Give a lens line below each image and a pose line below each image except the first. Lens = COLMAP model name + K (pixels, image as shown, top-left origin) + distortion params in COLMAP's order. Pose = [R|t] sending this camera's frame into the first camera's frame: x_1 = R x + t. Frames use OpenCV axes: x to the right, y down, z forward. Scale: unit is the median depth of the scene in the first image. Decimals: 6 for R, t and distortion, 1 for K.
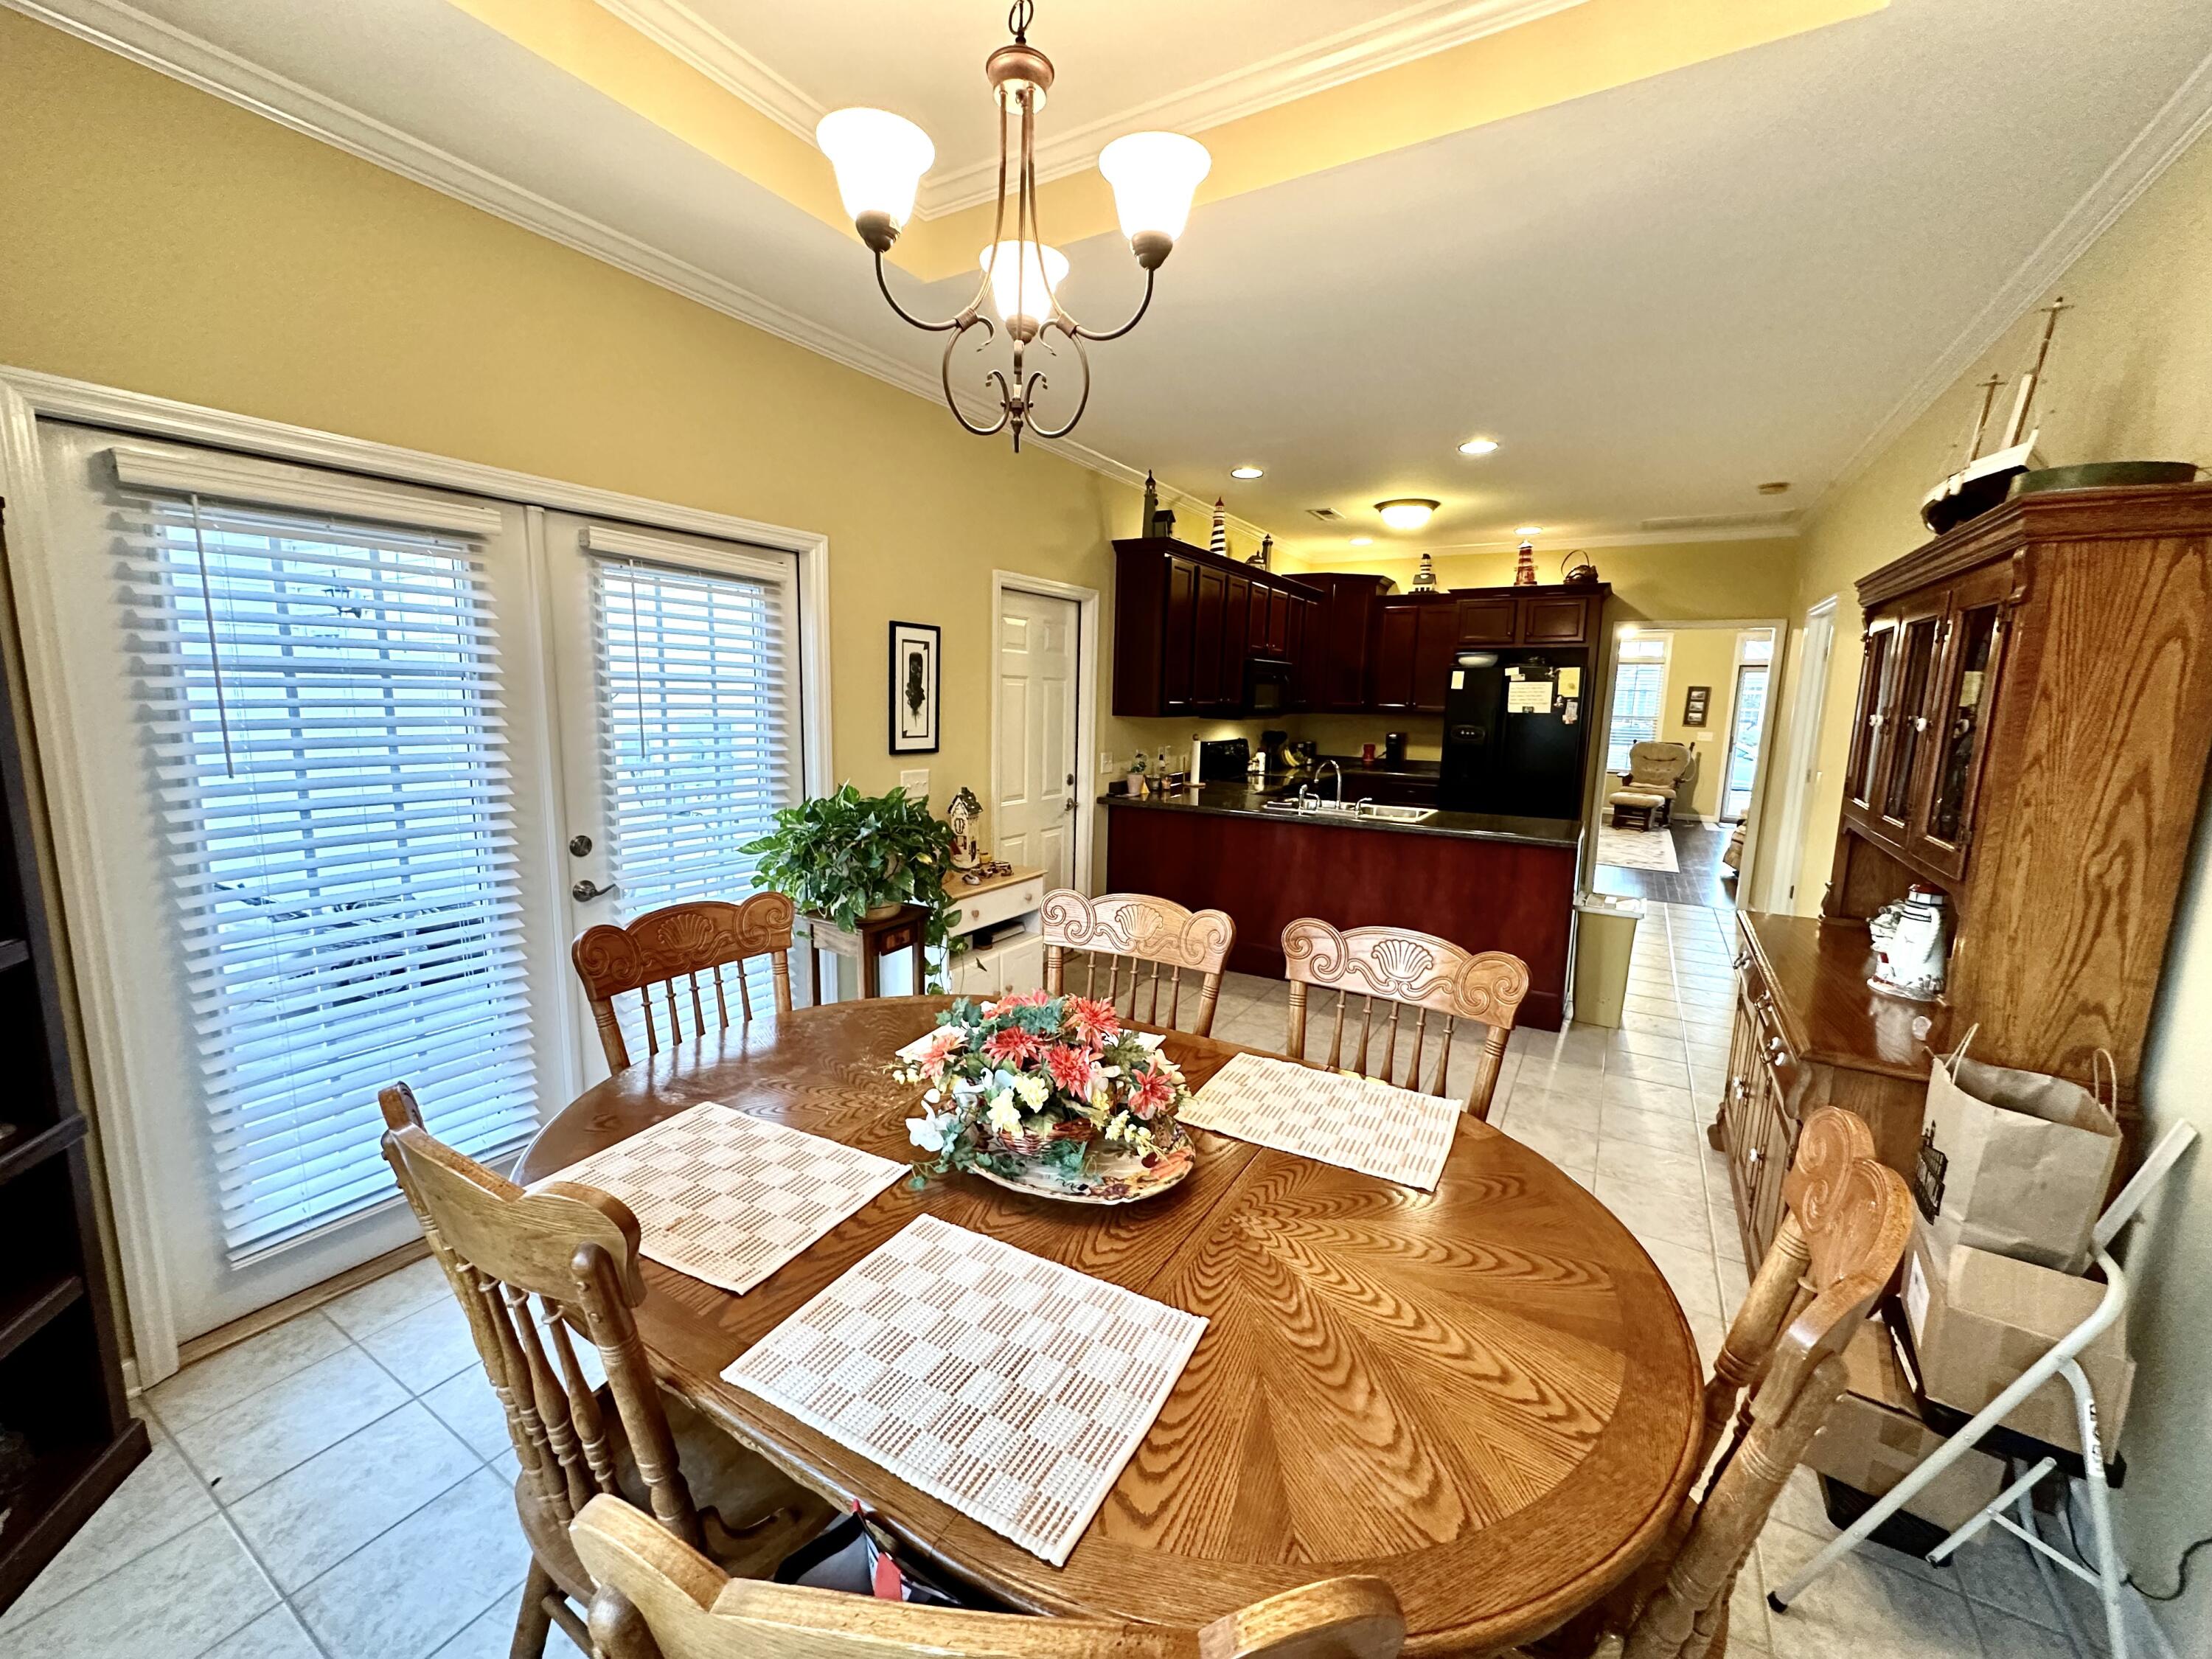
lens RADIAL K [[876.3, 0, 1105.3], [0, 876.3, 832.1], [0, 0, 1]] dist [-0.002036, -0.000257]
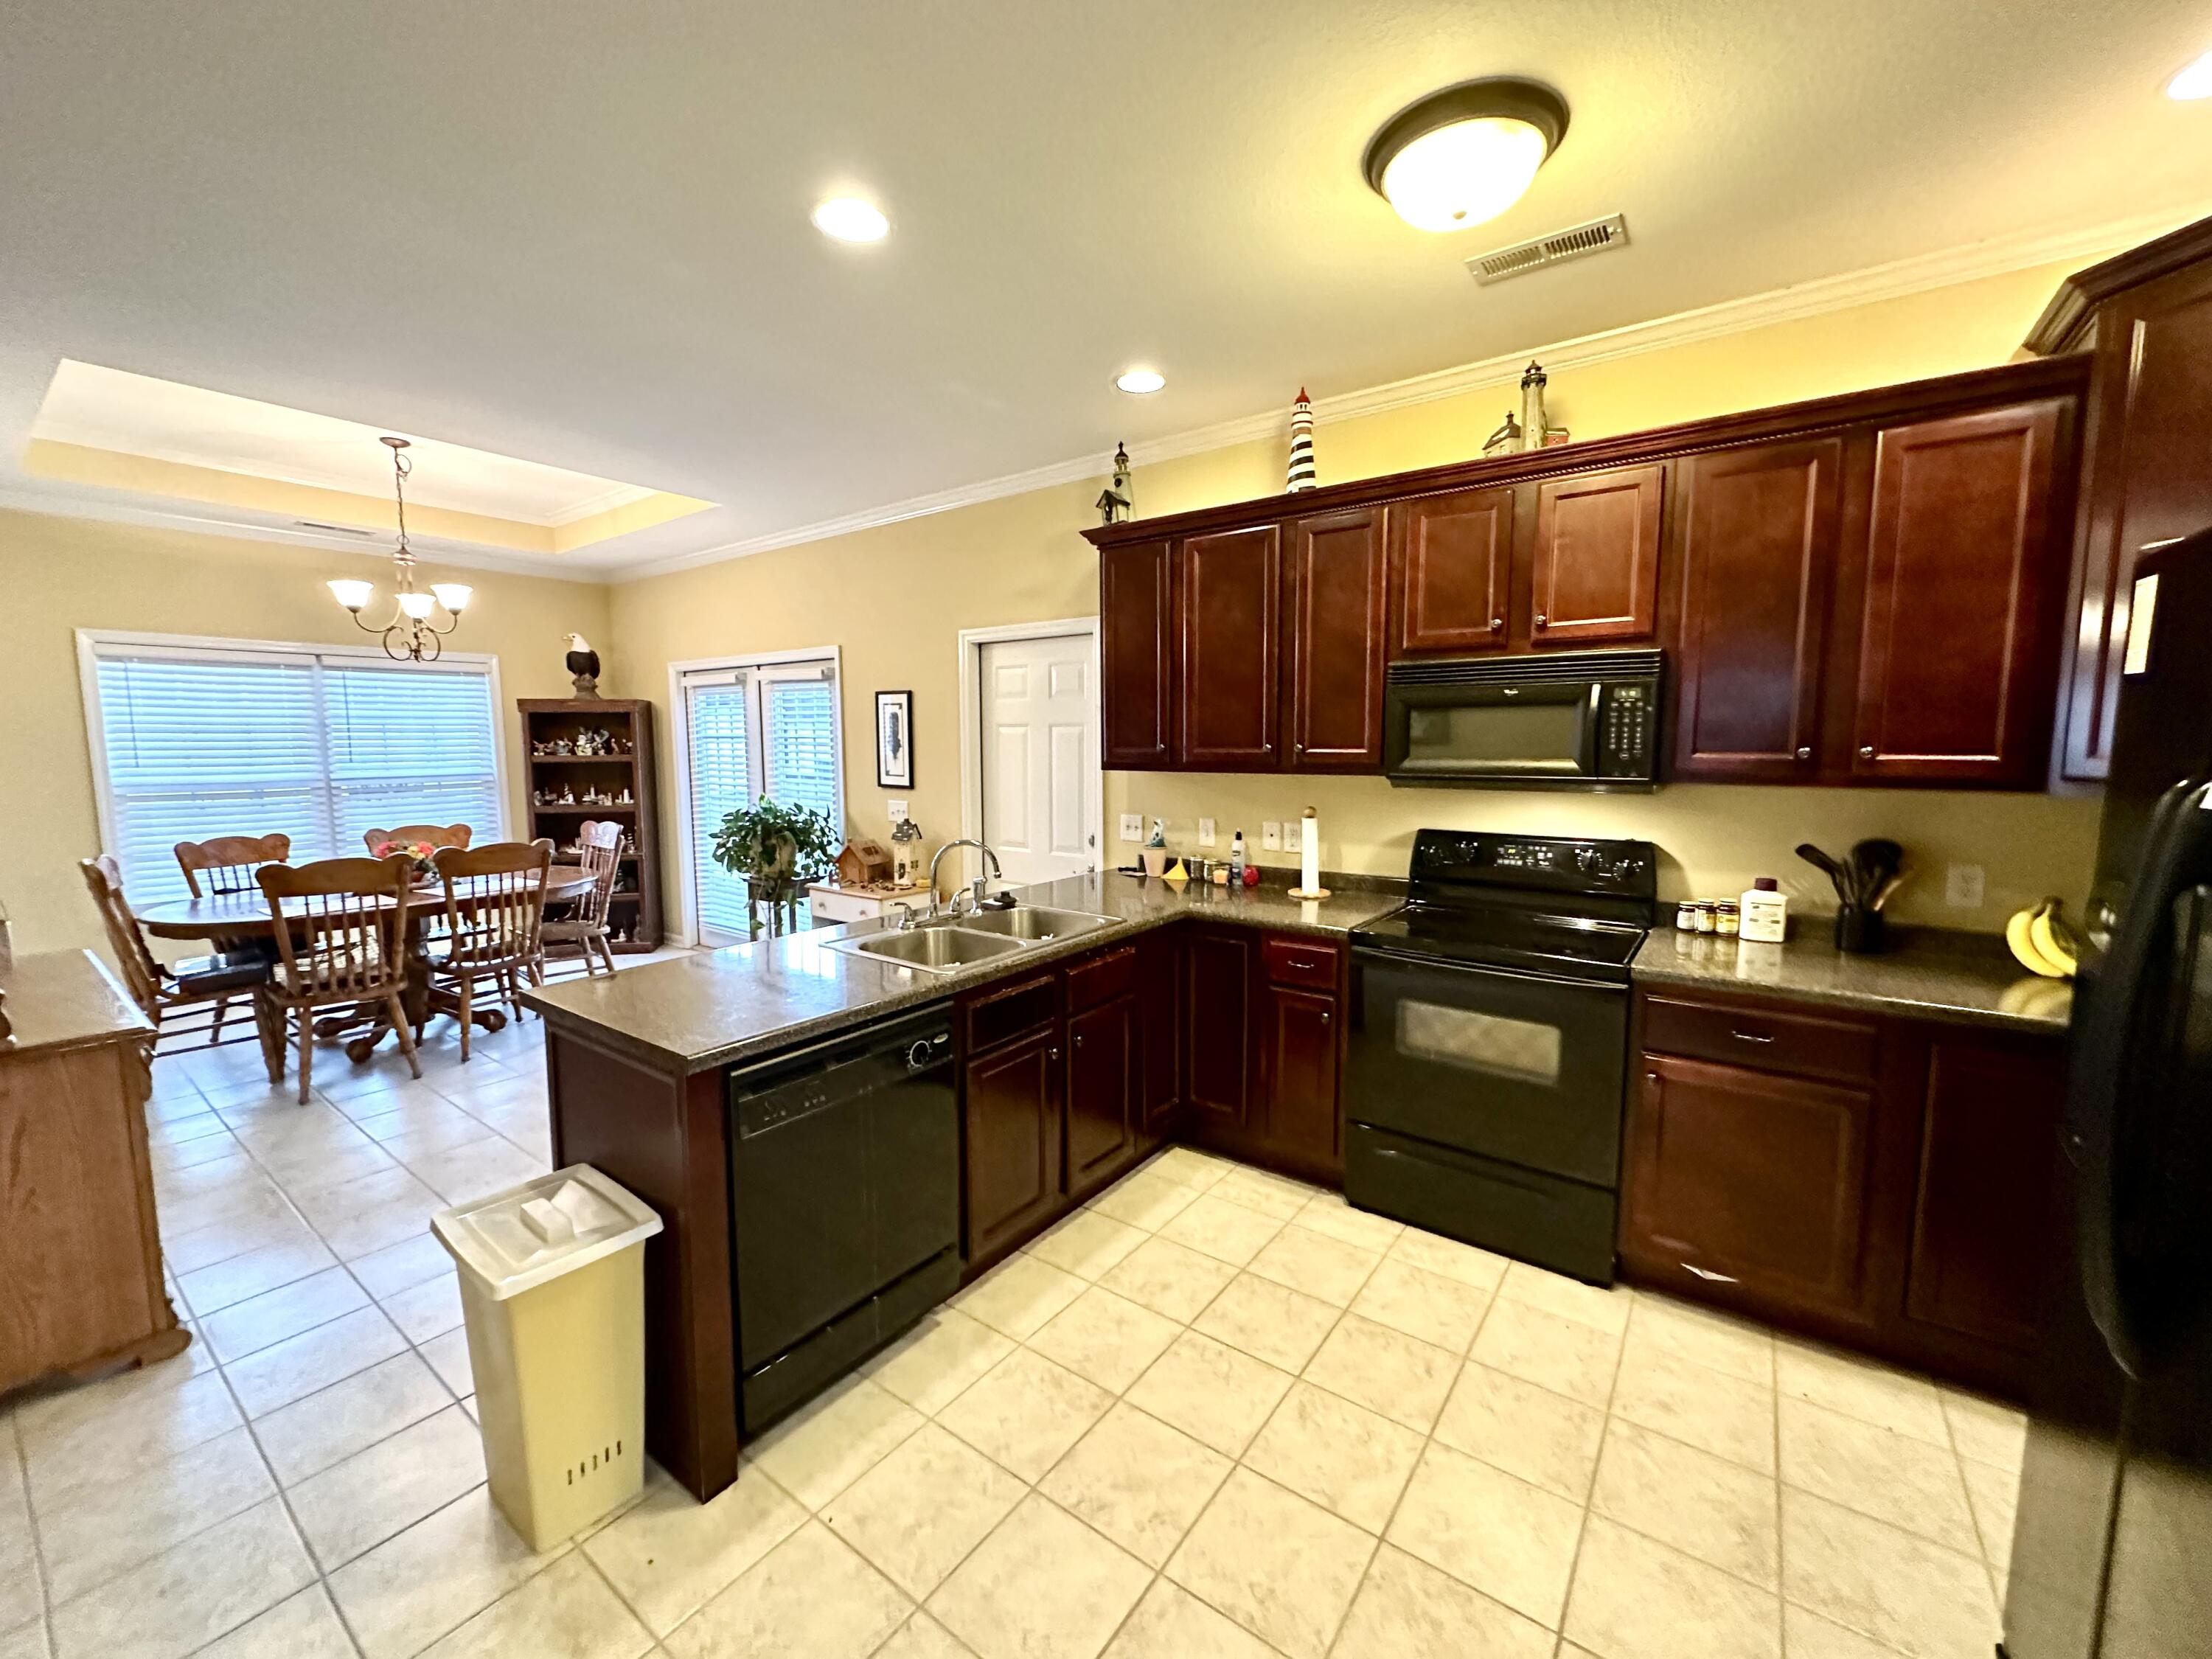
lens RADIAL K [[876.3, 0, 1103.8], [0, 876.3, 829.2], [0, 0, 1]] dist [-0.002036, -0.000257]
pose [[-0.097113, 0.080497, -0.992013, 1.359764], [-0.153782, 0.983540, 0.094864, -0.258262], [0.983321, 0.161766, -0.083136, 1.822353]]
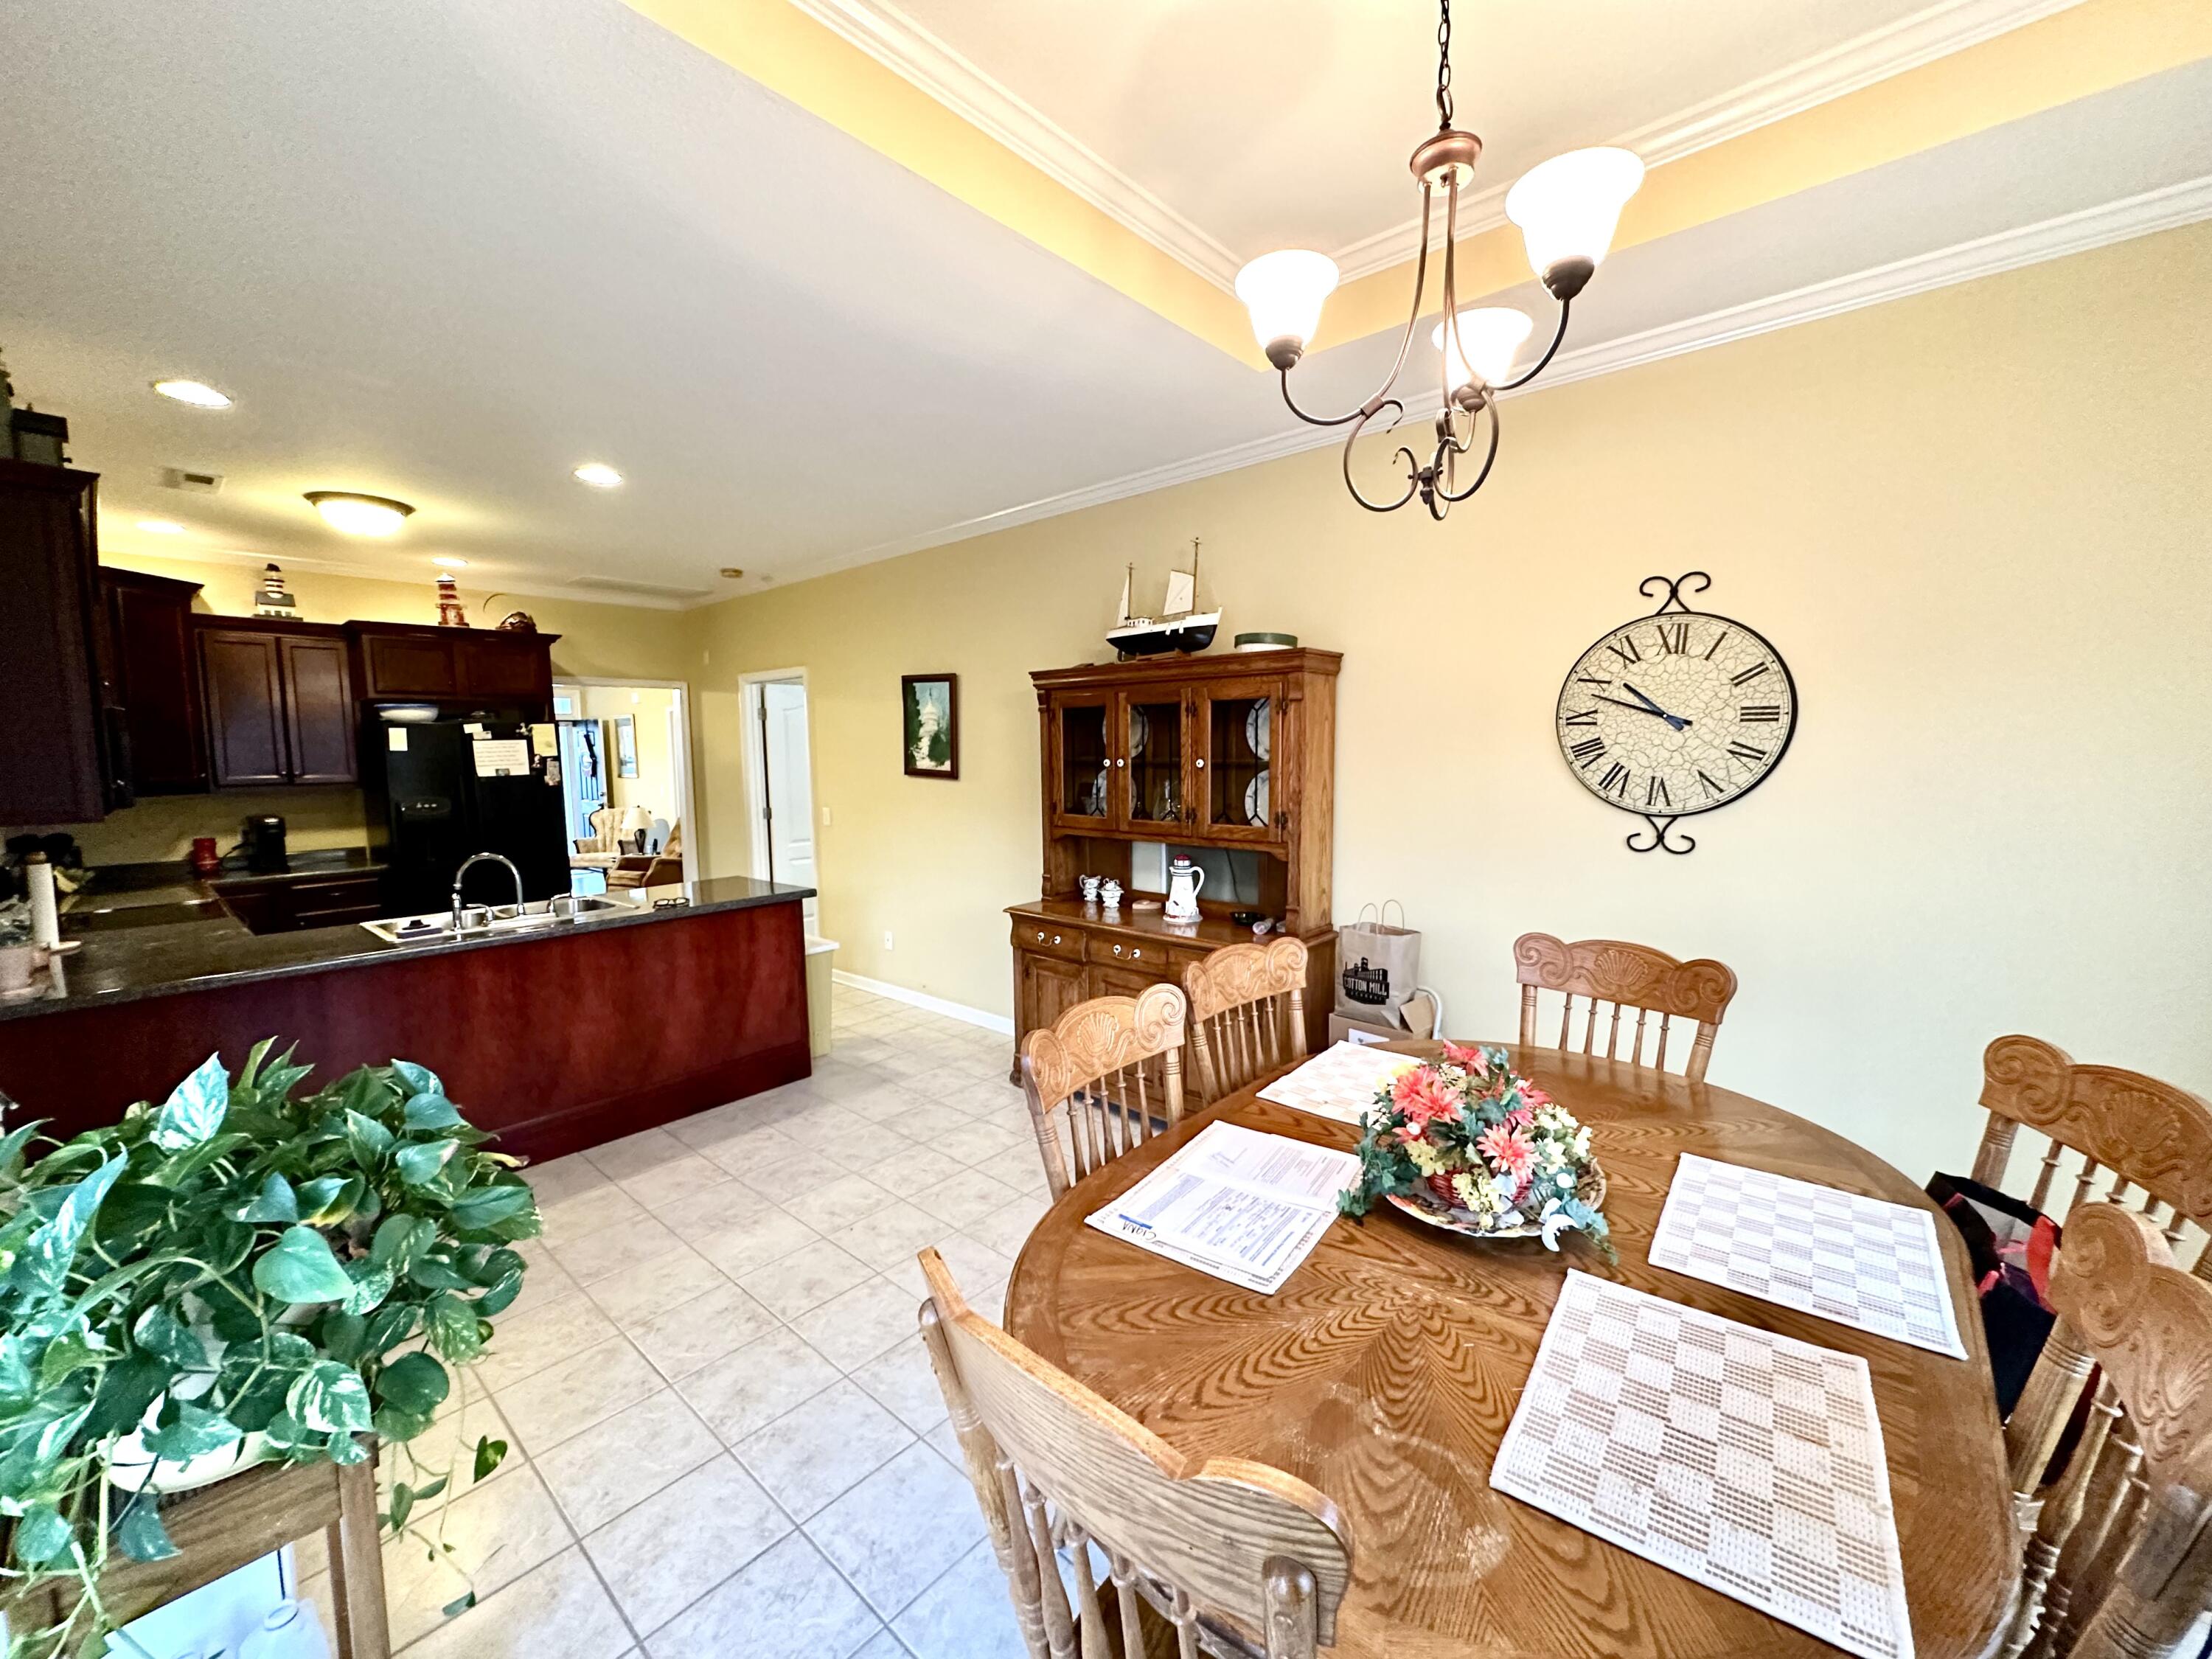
lens RADIAL K [[876.3, 0, 1099.8], [0, 876.3, 828.8], [0, 0, 1]] dist [-0.002036, -0.000257]
pose [[0.184789, -0.112769, 0.976287, -0.558668], [0.172294, 0.981727, 0.080786, -0.116382], [-0.967558, 0.153280, 0.200842, 0.582535]]
